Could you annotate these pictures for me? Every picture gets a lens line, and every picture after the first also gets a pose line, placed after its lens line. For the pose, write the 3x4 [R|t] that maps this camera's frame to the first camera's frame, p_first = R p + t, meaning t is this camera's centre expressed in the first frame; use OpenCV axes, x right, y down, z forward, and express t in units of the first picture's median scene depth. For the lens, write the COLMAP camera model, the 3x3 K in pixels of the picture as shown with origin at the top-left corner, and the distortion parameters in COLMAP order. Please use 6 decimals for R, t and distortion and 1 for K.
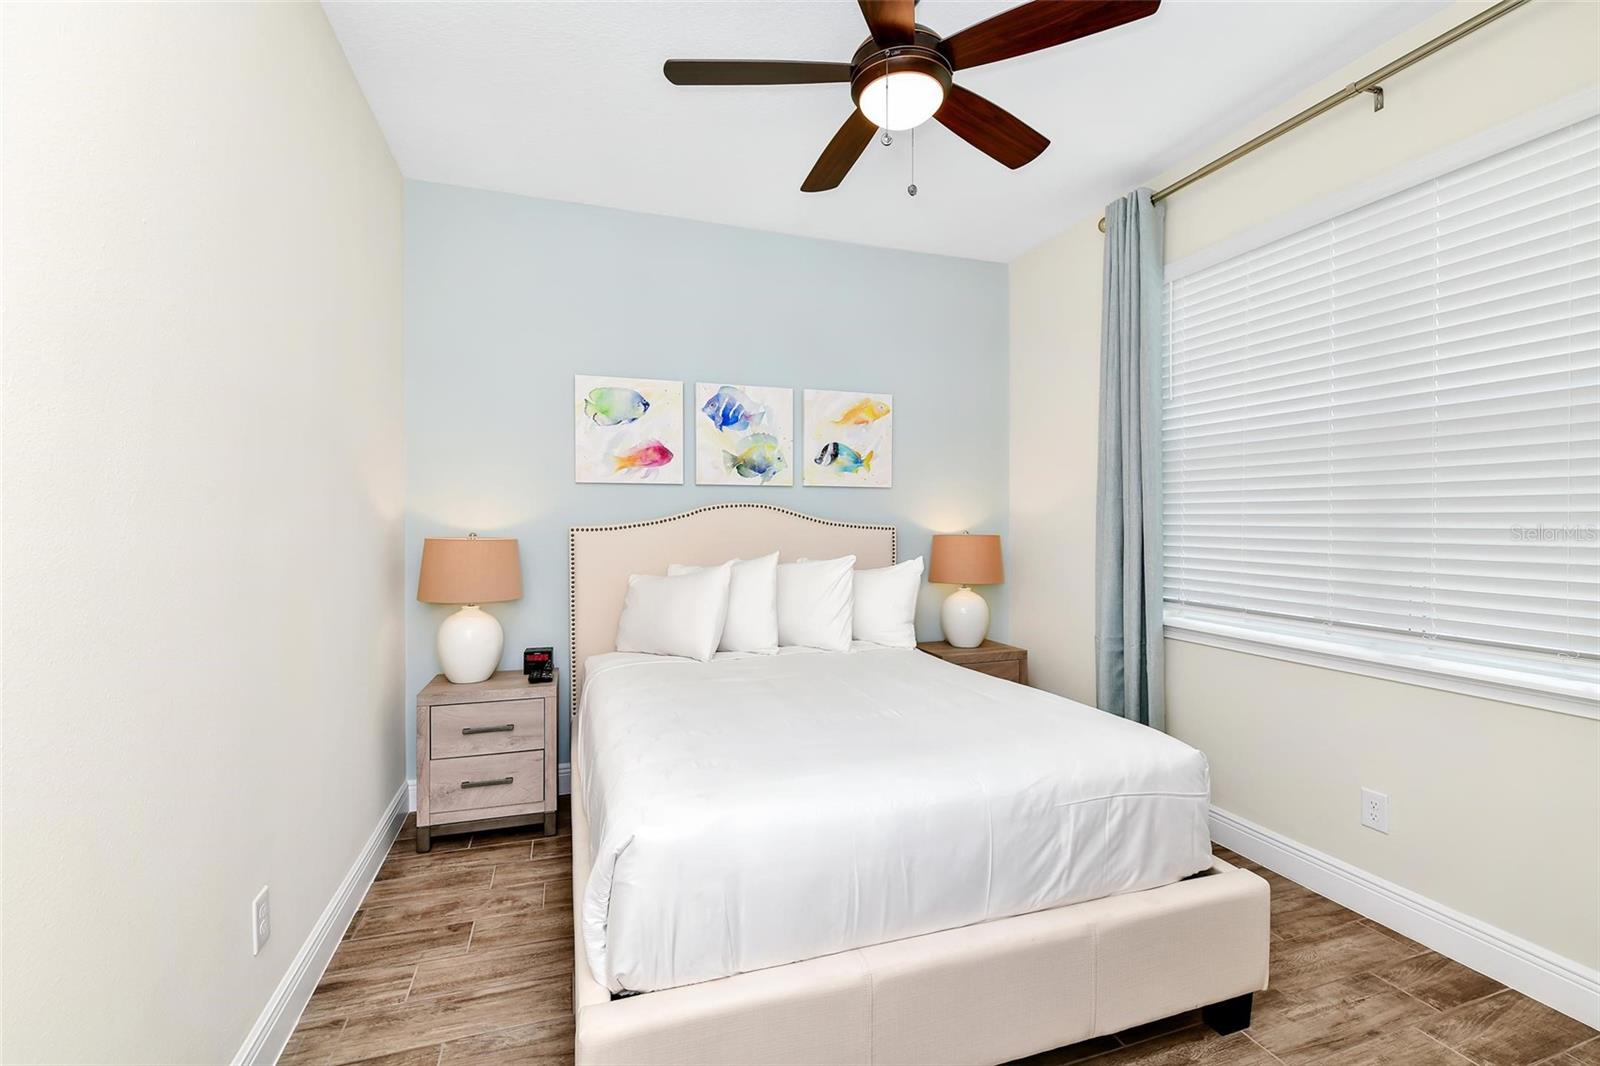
lens RADIAL K [[694.1, 0, 807.5], [0, 694.1, 521.5], [0, 0, 1]] dist [0.001658, -0.002878]
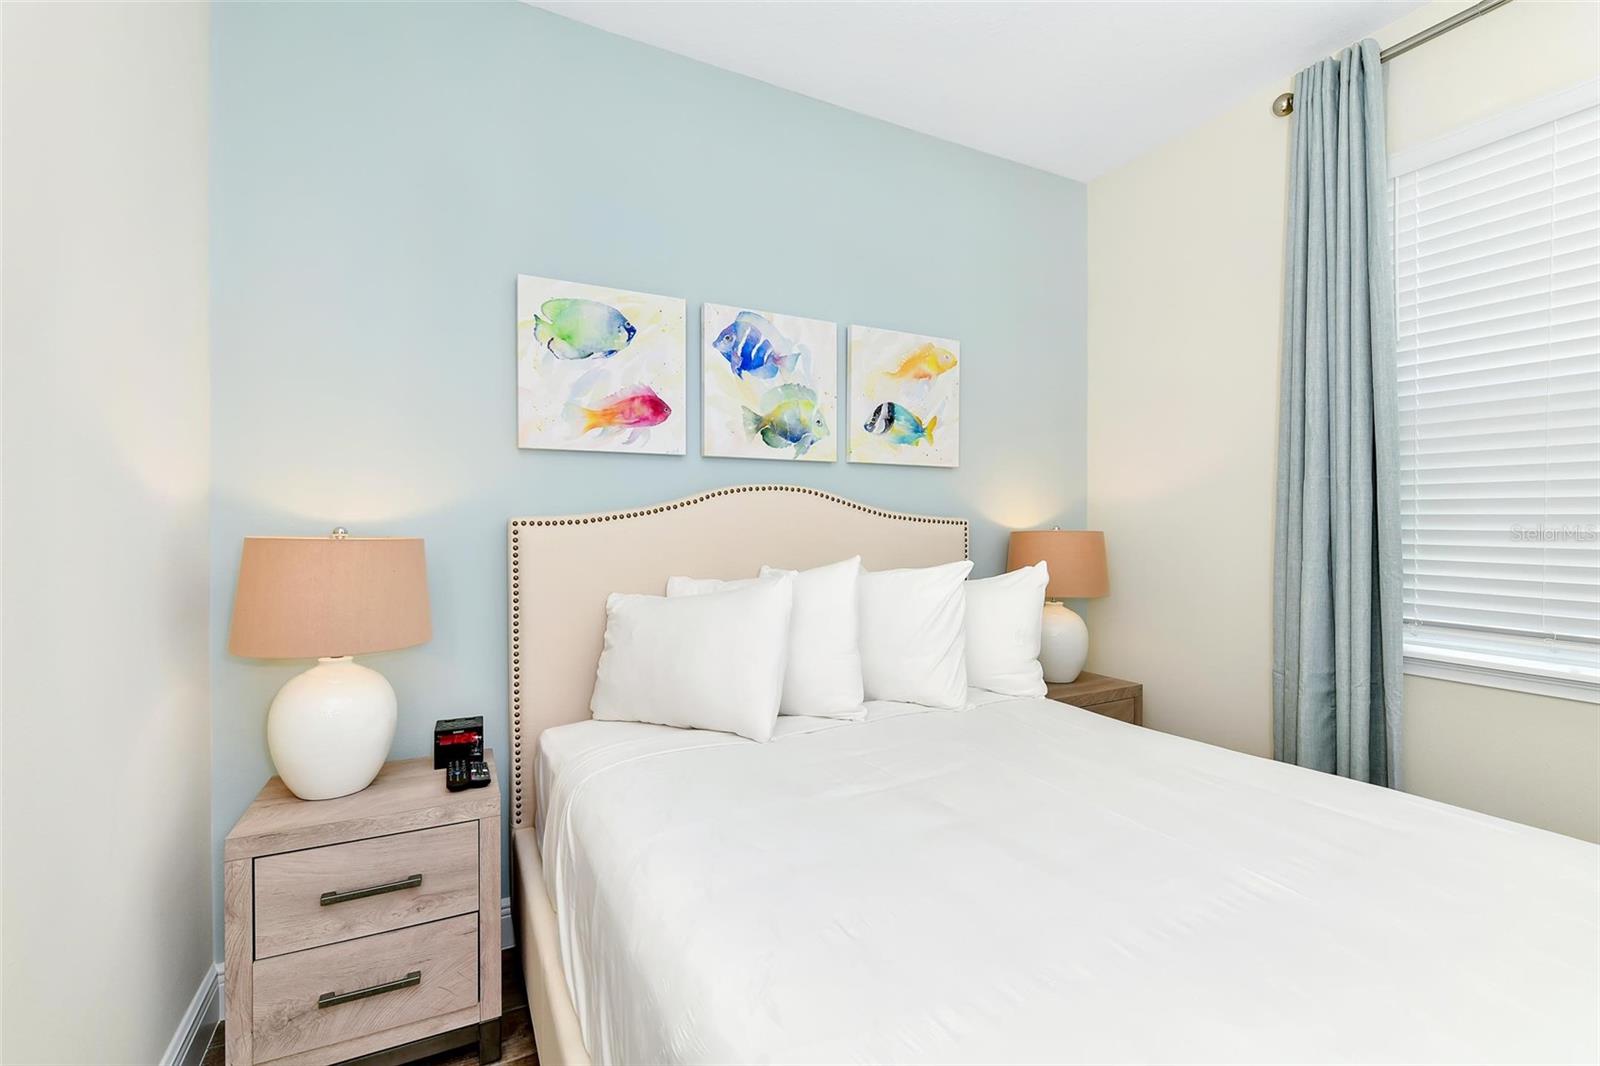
lens RADIAL K [[694.1, 0, 812.6], [0, 694.1, 524.2], [0, 0, 1]] dist [0.001658, -0.002878]
pose [[0.988882, -0.000447, 0.148702, -0.180036], [0.000066, 0.999997, 0.002565, 0.012255], [-0.148703, -0.002527, 0.988879, 0.372498]]
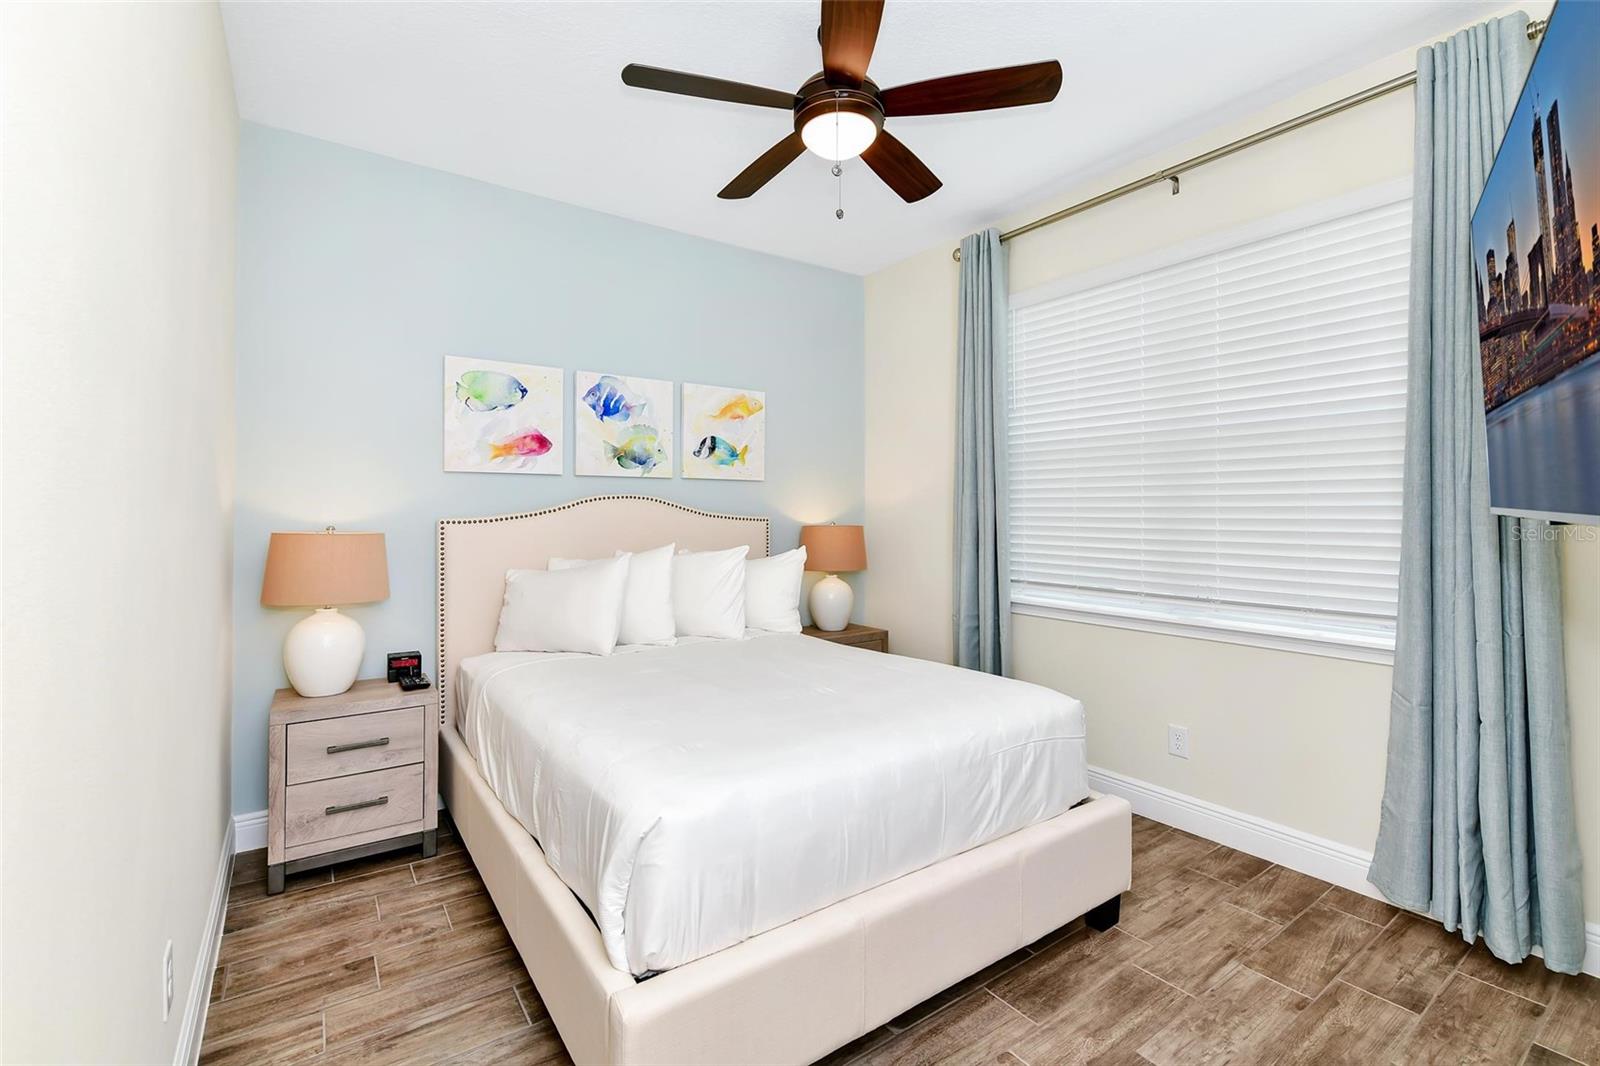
lens RADIAL K [[694.1, 0, 806.6], [0, 694.1, 498.9], [0, 0, 1]] dist [0.001658, -0.002878]
pose [[0.959819, 0.005413, 0.280567, -0.141192], [0.000399, 0.999787, -0.020653, 0.000001], [-0.280618, 0.019935, 0.959612, -0.026212]]
